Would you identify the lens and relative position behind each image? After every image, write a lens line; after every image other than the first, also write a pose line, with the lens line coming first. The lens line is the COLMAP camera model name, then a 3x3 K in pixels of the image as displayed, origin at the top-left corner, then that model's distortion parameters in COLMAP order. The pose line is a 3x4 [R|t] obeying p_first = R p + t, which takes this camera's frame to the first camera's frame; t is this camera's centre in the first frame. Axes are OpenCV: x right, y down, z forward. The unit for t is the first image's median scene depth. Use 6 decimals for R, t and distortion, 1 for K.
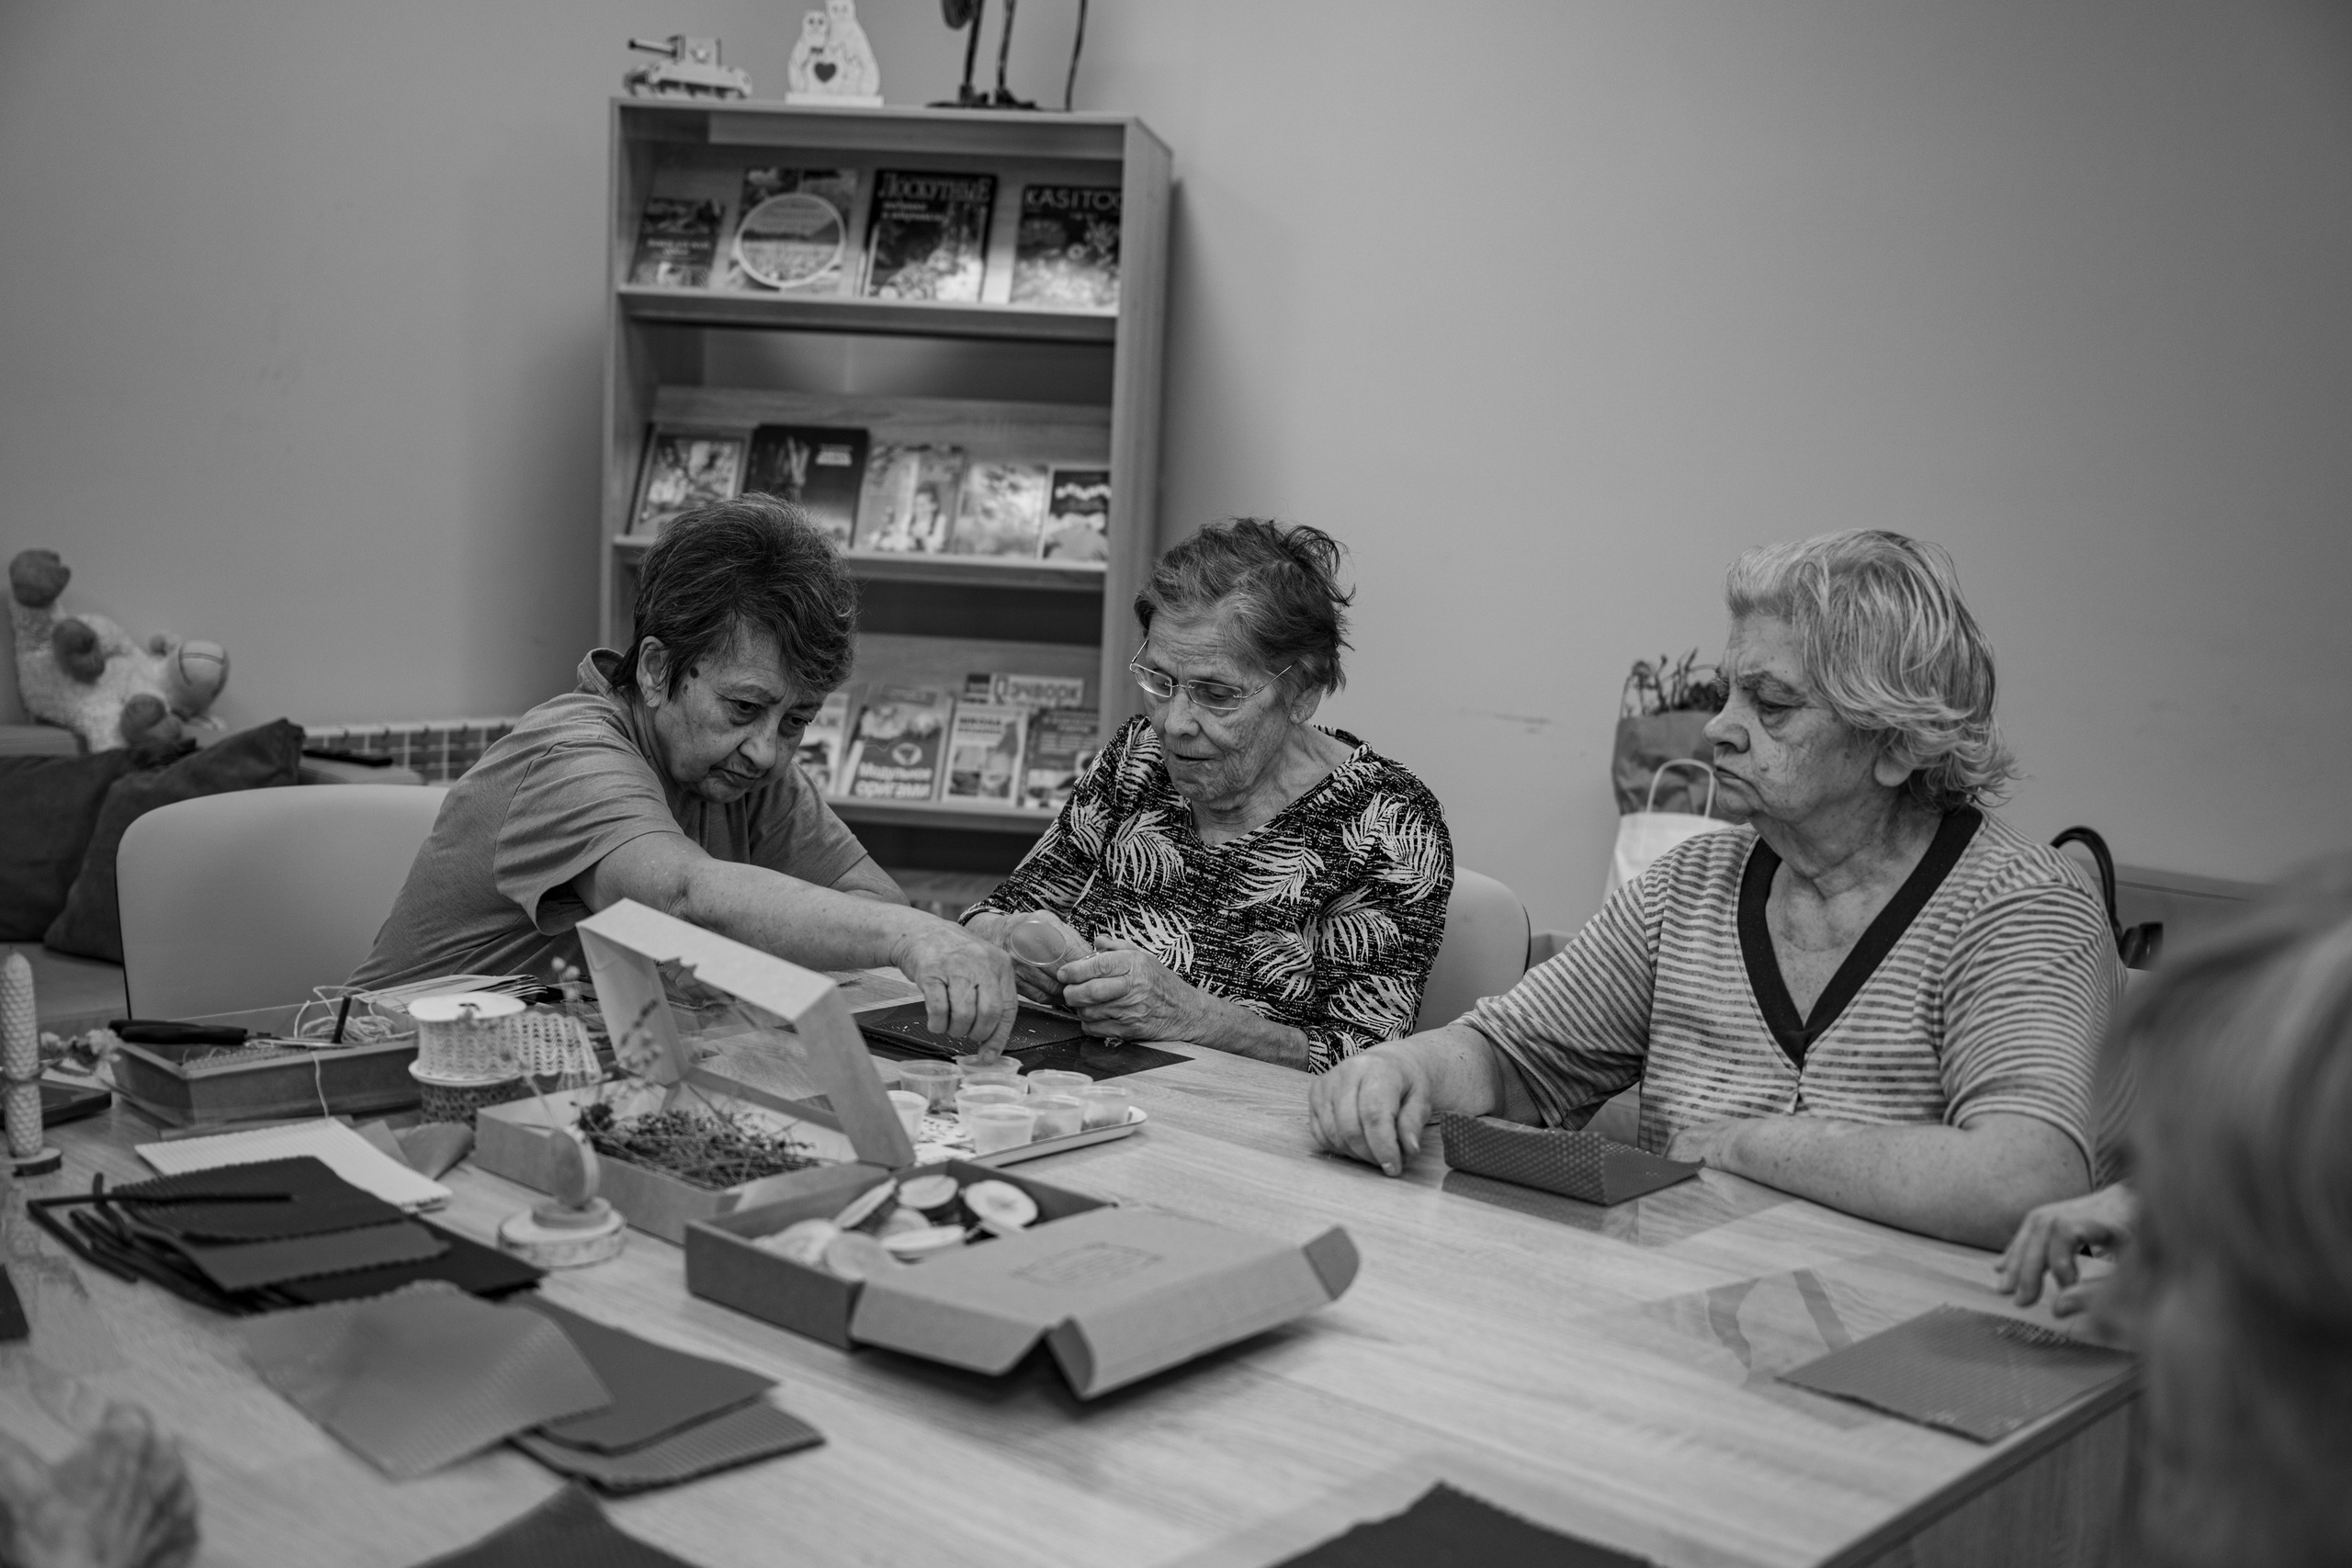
lens RADIAL K [[2570.1, 0, 1176.0], [0, 2570.1, 784.0], [0, 0, 1]] dist [0.058241, 0.009738]
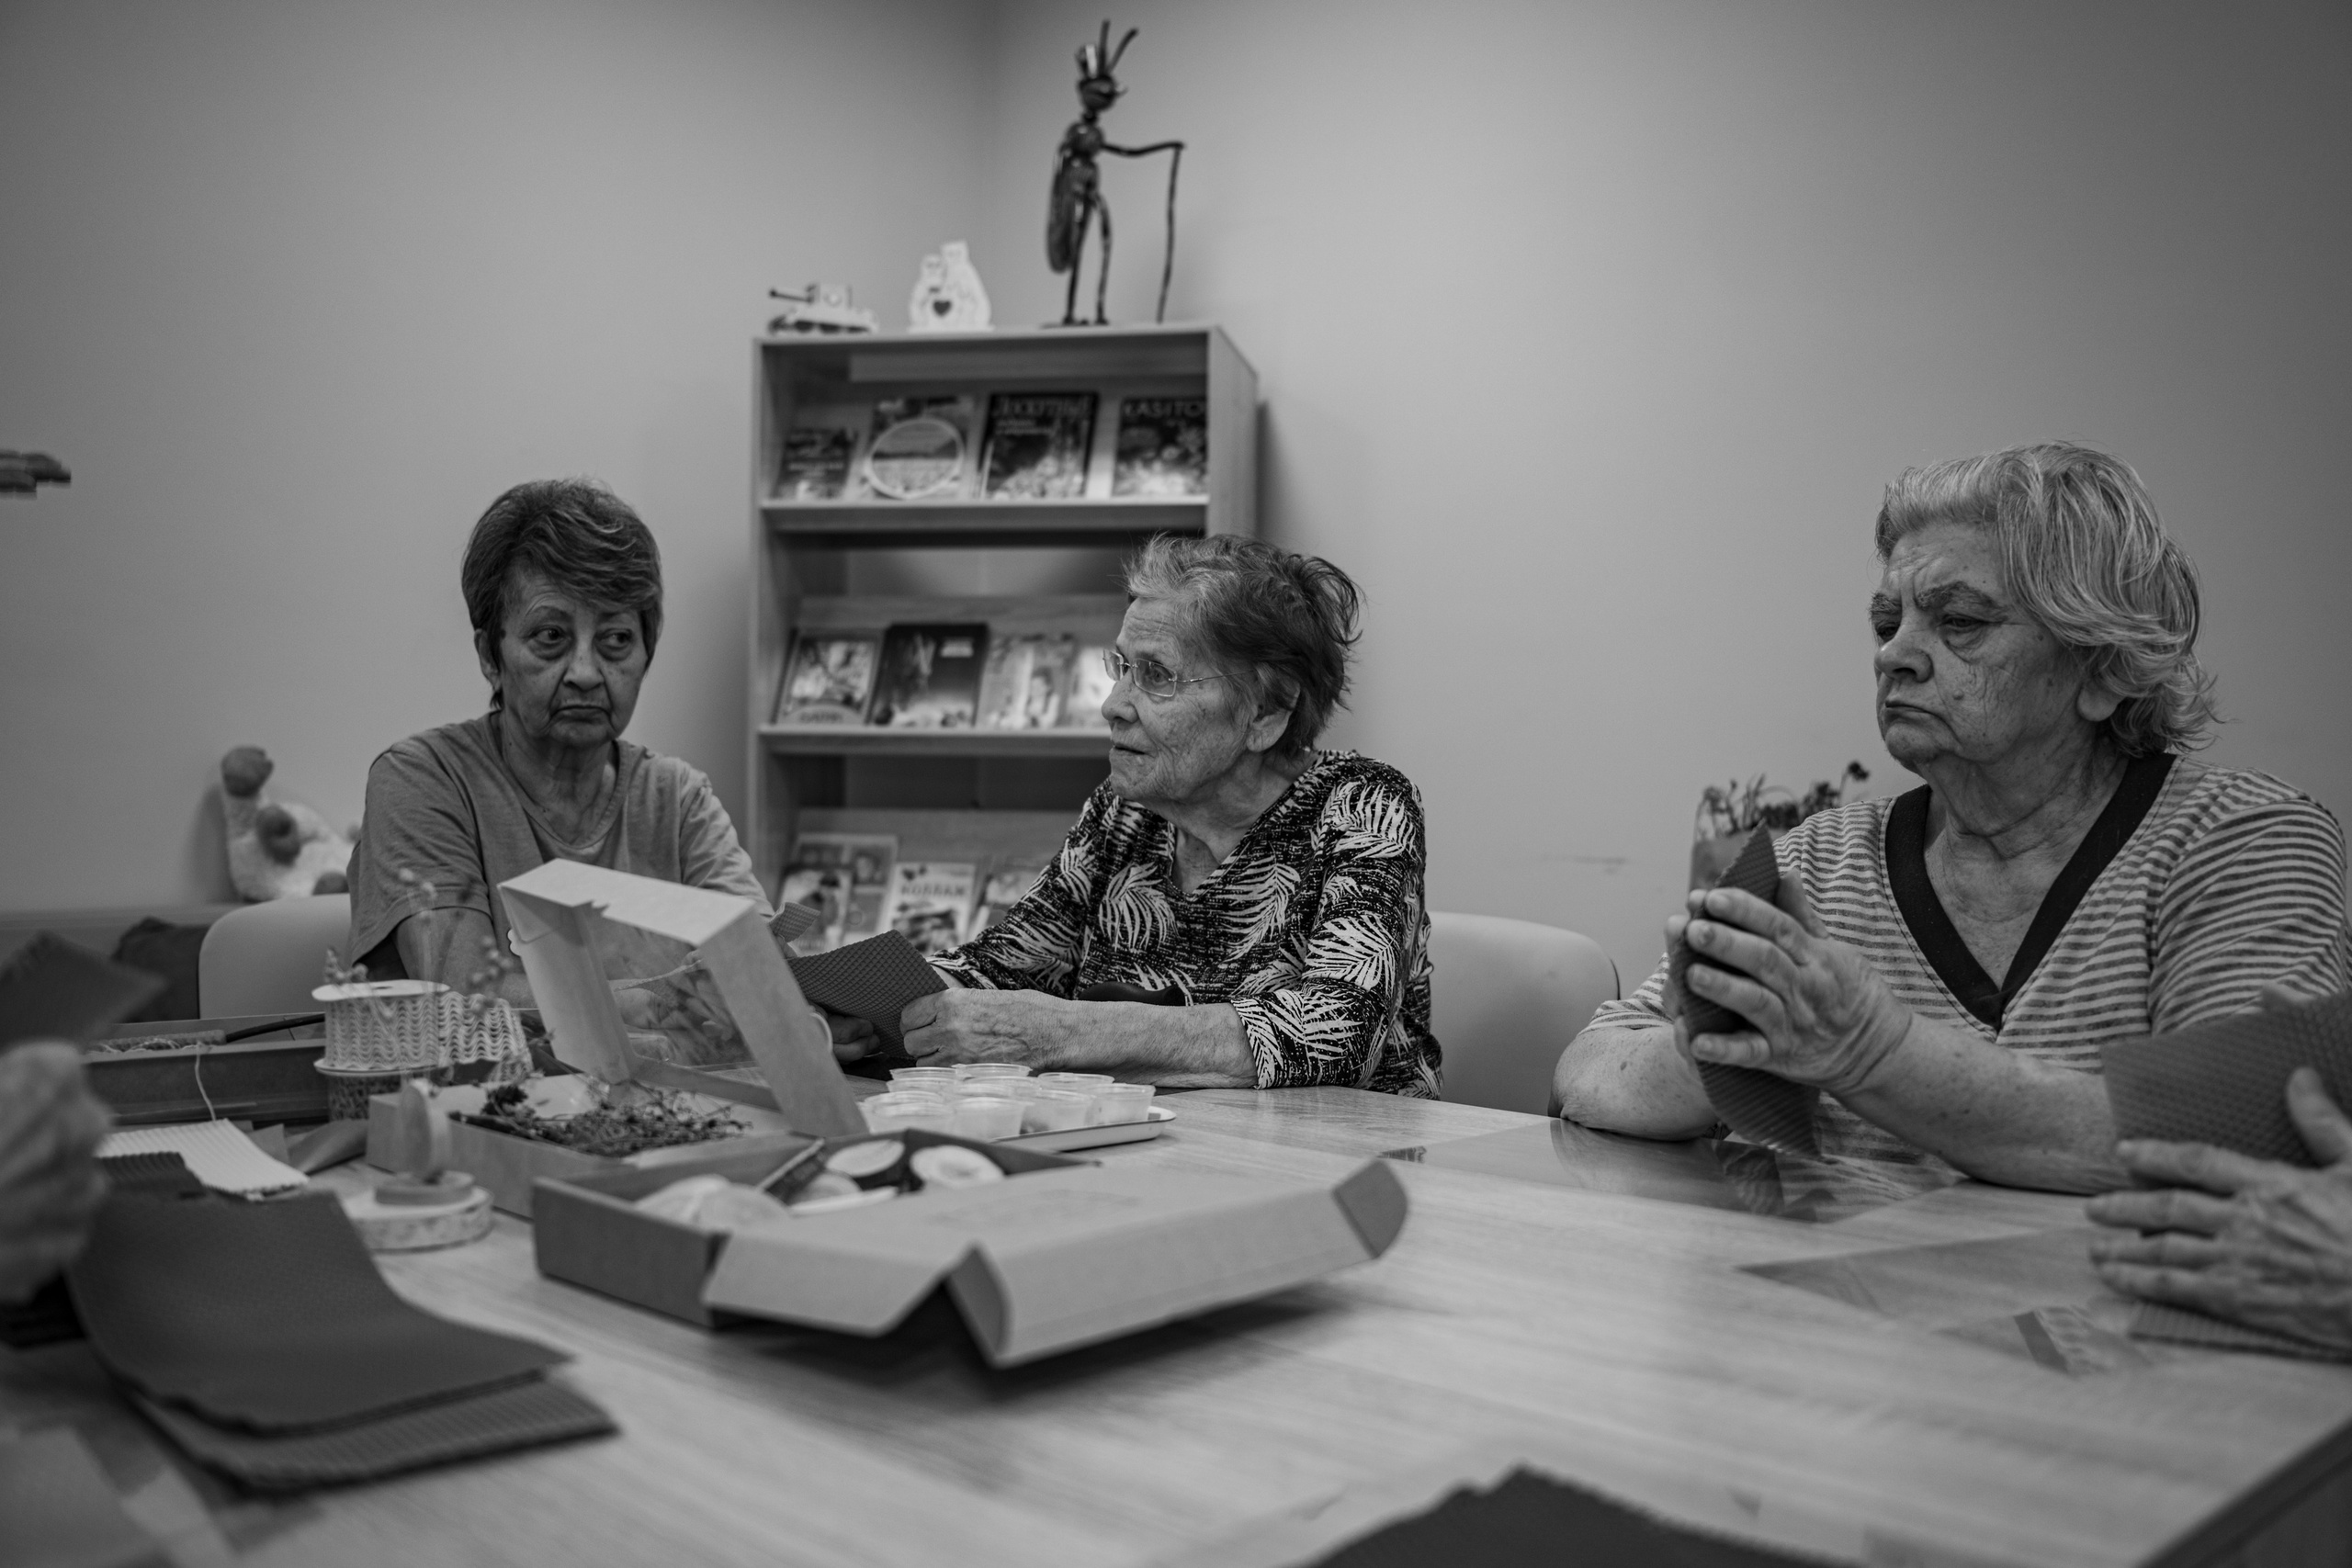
lens RADIAL K [[2139.3, 0, 1176.0], [0, 2139.3, 784.0], [0, 0, 1]] dist [-0.021920, 0.014909]
pose [[0.997551, -0.035978, -0.059987, 0.013642], [0.028861, 0.992881, -0.115561, 0.039680], [0.063718, 0.113547, 0.991487, 0.110018]]
